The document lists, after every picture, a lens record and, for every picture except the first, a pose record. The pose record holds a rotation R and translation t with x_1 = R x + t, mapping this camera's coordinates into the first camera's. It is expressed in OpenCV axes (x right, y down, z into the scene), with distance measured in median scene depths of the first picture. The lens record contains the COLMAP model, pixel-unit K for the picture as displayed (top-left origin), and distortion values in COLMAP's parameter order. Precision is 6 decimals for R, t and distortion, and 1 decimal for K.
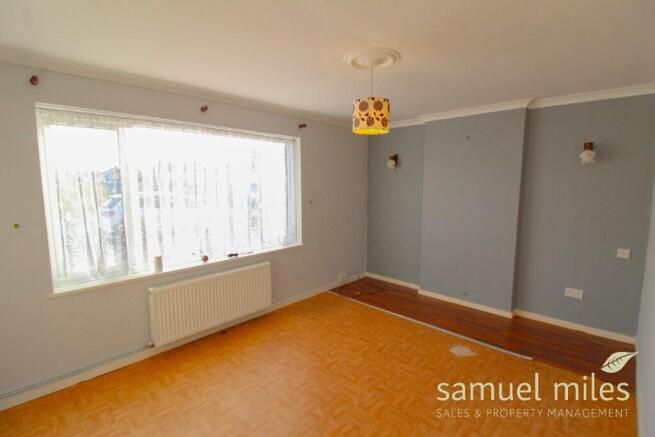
lens RADIAL K [[320.1, 0, 327.5], [0, 320.1, 218.5], [0, 0, 1]] dist [-0.000028, 0.000004]
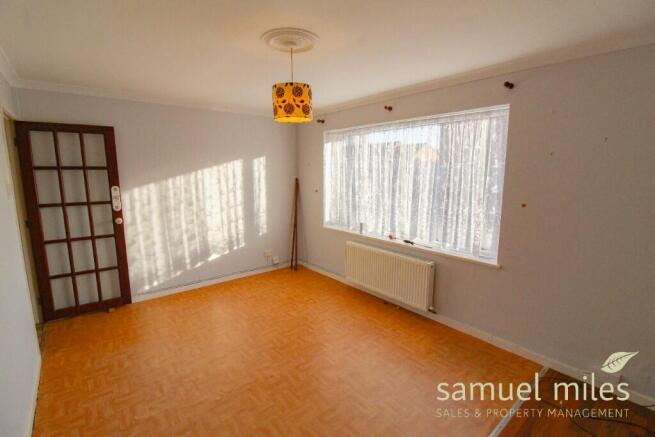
lens RADIAL K [[317.3, 0, 319.1], [0, 317.3, 216.2], [0, 0, 1]] dist [-0.000001, -0.016231]
pose [[-0.165155, 0.151610, -0.974545, 0.776565], [-0.104108, 0.979914, 0.170088, -0.118190], [0.980758, 0.129549, -0.146054, 0.897786]]
